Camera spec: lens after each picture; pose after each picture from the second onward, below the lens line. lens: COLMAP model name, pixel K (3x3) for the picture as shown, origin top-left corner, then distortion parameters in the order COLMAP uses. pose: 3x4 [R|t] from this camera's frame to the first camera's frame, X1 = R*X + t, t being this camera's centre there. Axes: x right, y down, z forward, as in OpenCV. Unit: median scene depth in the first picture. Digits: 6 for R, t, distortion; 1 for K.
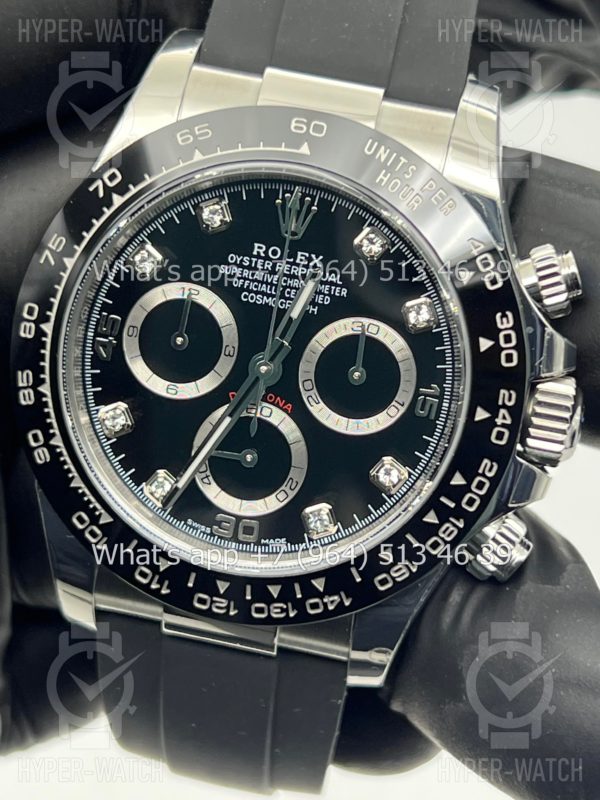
lens RADIAL K [[1878.7, 0, 300.0], [0, 1878.7, 401.2], [0, 0, 1]] dist [0.213053, 0.000000]
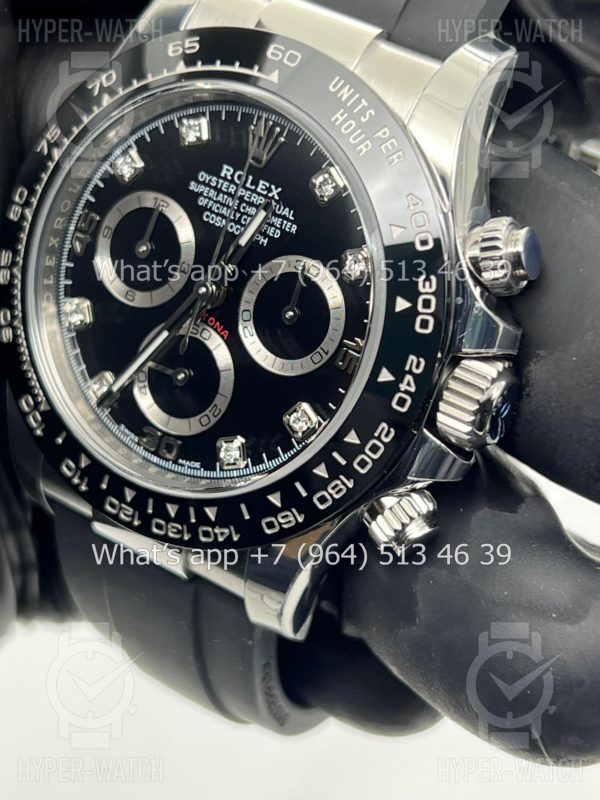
lens RADIAL K [[1878.7, 0, 299.5], [0, 1878.7, 403.5], [0, 0, 1]] dist [0.213053, 0.000000]
pose [[0.915994, 0.204223, -0.345324, 0.381636], [-0.202436, 0.978409, 0.041652, -0.010132], [0.346375, 0.031752, 0.937559, 0.082833]]
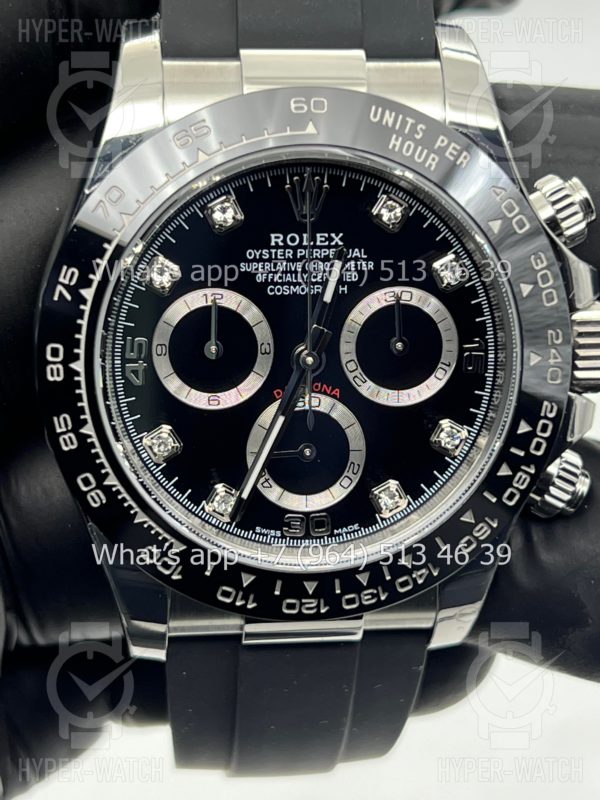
lens RADIAL K [[1878.7, 0, 282.3], [0, 1878.7, 392.6], [0, 0, 1]] dist [0.213053, 0.000000]
pose [[0.953115, -0.218175, 0.209693, -0.237191], [0.204701, 0.975195, 0.084218, -0.084527], [-0.222866, -0.037346, 0.974134, 0.059434]]
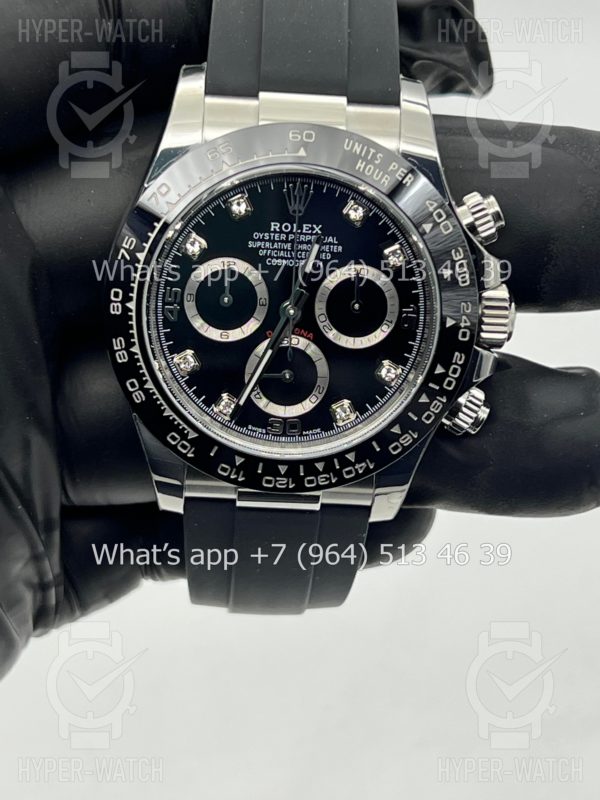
lens RADIAL K [[1878.7, 0, 281.7], [0, 1878.7, 391.2], [0, 0, 1]] dist [0.213053, 0.000000]
pose [[0.978710, -0.155245, 0.134262, -0.220697], [0.140549, 0.983626, 0.112813, -0.116691], [-0.149578, -0.091541, 0.984503, -0.371271]]
